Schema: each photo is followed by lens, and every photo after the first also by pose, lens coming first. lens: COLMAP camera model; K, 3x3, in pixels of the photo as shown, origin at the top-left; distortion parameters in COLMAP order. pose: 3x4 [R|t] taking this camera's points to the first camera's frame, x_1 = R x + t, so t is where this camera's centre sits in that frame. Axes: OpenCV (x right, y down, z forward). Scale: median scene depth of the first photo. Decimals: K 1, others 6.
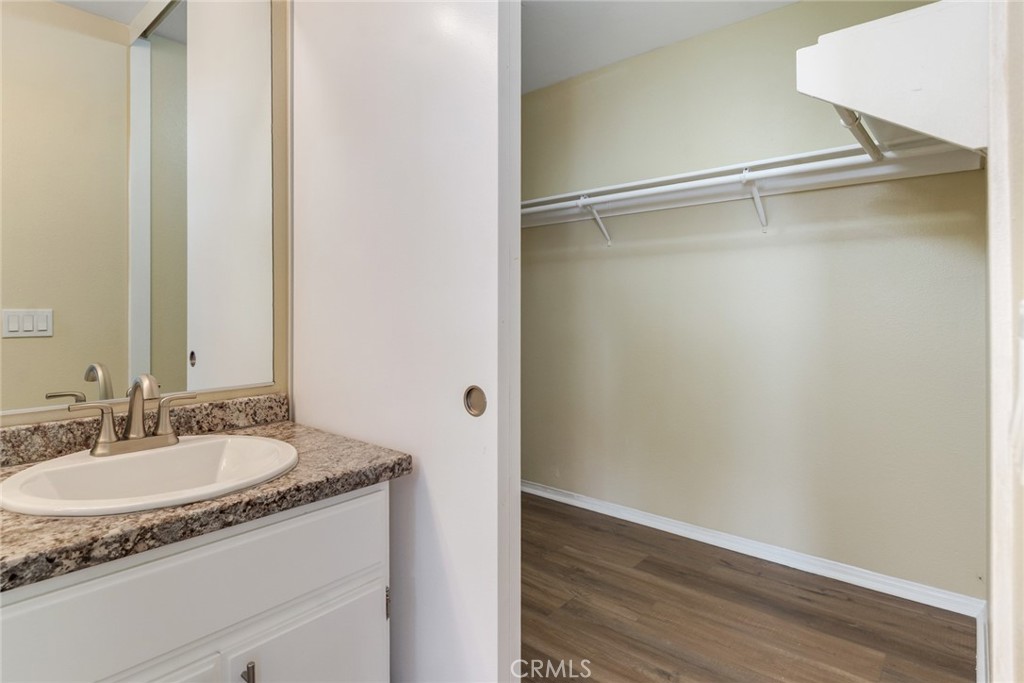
lens RADIAL K [[544.0, 0, 491.3], [0, 544.0, 319.1], [0, 0, 1]] dist [-0.002102, -0.000572]
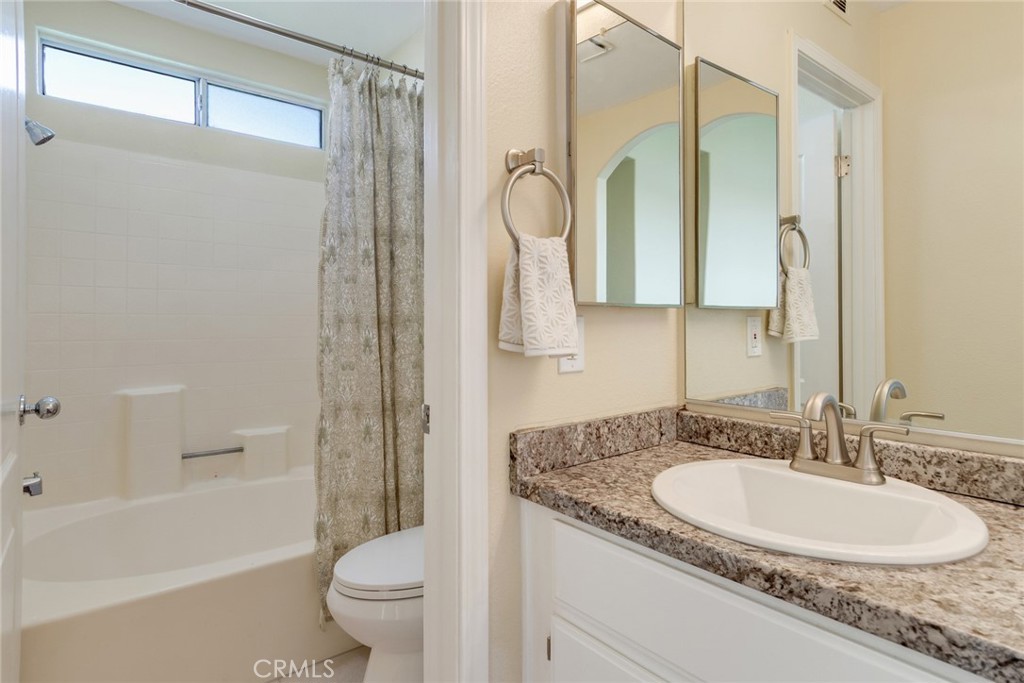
lens RADIAL K [[537.9, 0, 499.3], [0, 537.9, 333.7], [0, 0, 1]] dist [-0.006769, -0.002127]
pose [[-0.180678, 0.024057, -0.983248, 0.604875], [-0.015553, 0.999506, 0.027313, -0.017685], [0.983419, 0.020227, -0.180214, 1.045980]]
